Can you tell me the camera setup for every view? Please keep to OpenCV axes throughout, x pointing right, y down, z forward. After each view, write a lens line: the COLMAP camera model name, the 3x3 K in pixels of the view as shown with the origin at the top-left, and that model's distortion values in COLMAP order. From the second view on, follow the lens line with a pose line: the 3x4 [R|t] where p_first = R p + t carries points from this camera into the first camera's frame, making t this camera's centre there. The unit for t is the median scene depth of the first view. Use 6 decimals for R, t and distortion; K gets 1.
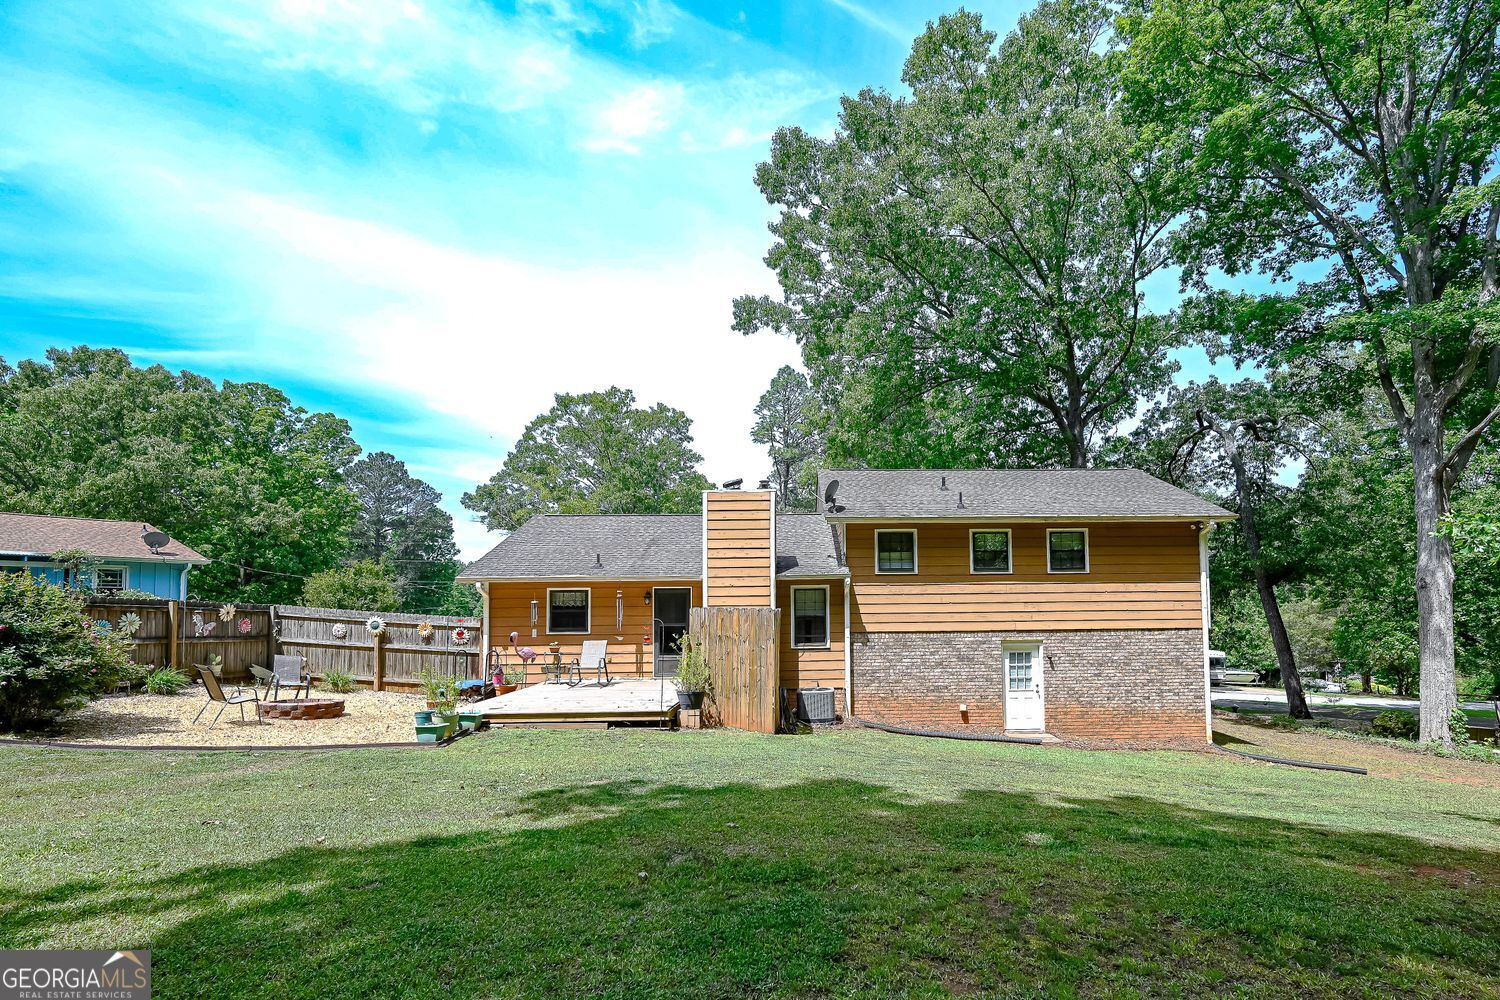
lens RADIAL K [[606.1, 0, 724.2], [0, 606.1, 536.8], [0, 0, 1]] dist [0.000840, 0.000021]
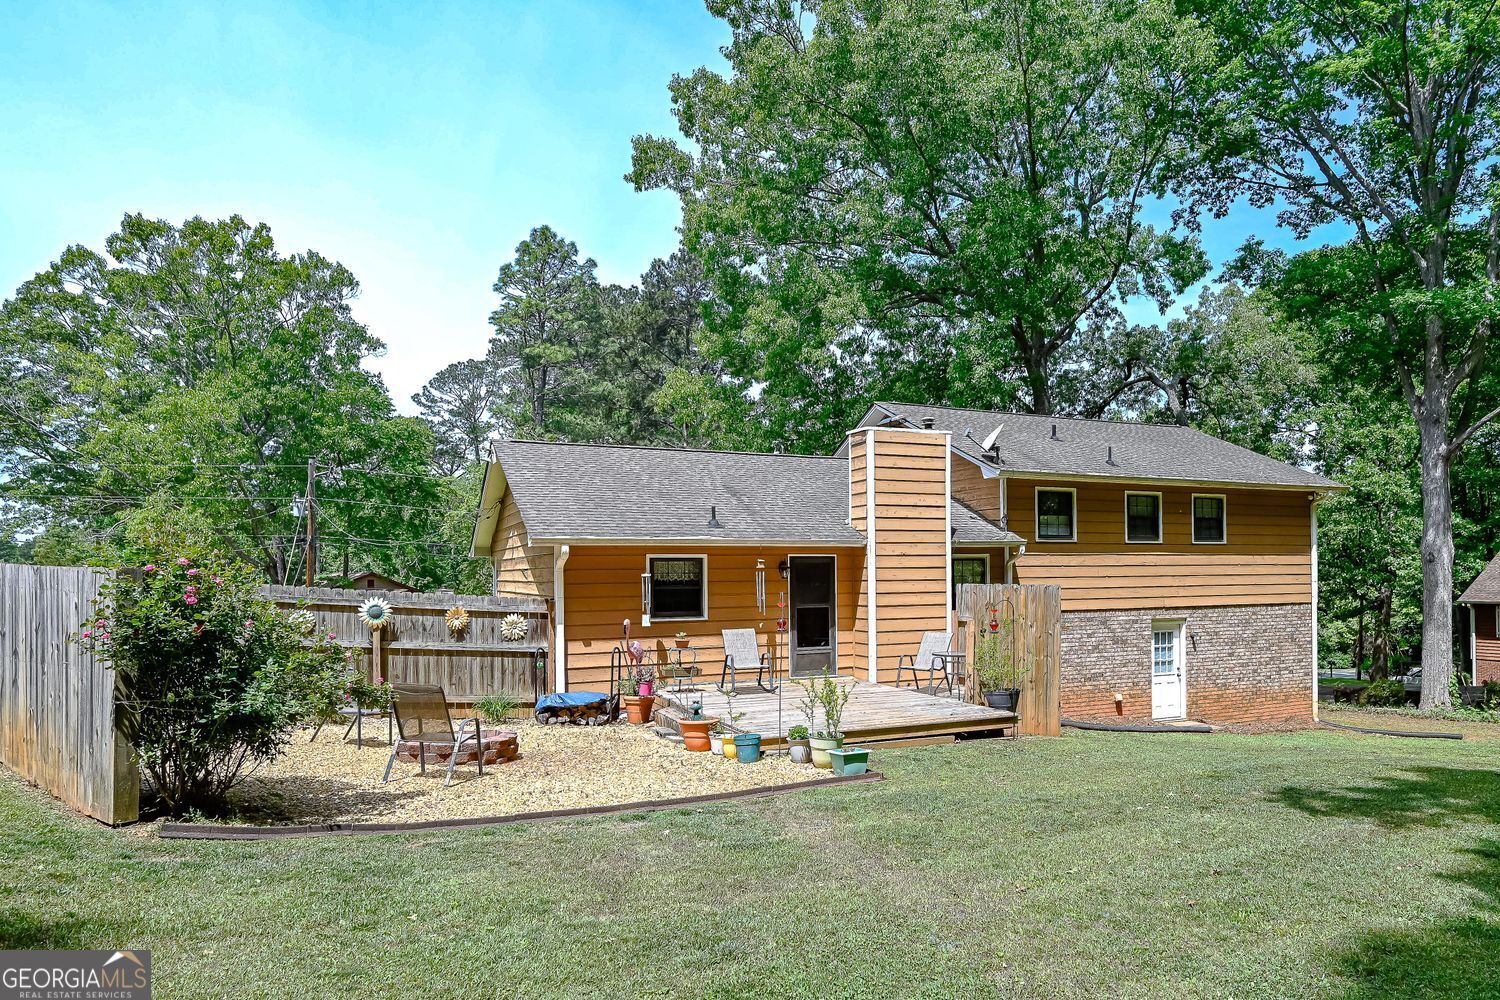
lens RADIAL K [[855.1, 0, 747.2], [0, 855.1, 504.1], [0, 0, 1]] dist [0.002663, 0.001936]
pose [[0.931528, 0.031182, 0.362331, -0.541293], [-0.042393, 0.998836, 0.023031, 0.000956], [-0.361190, -0.036815, 0.931765, 0.061794]]
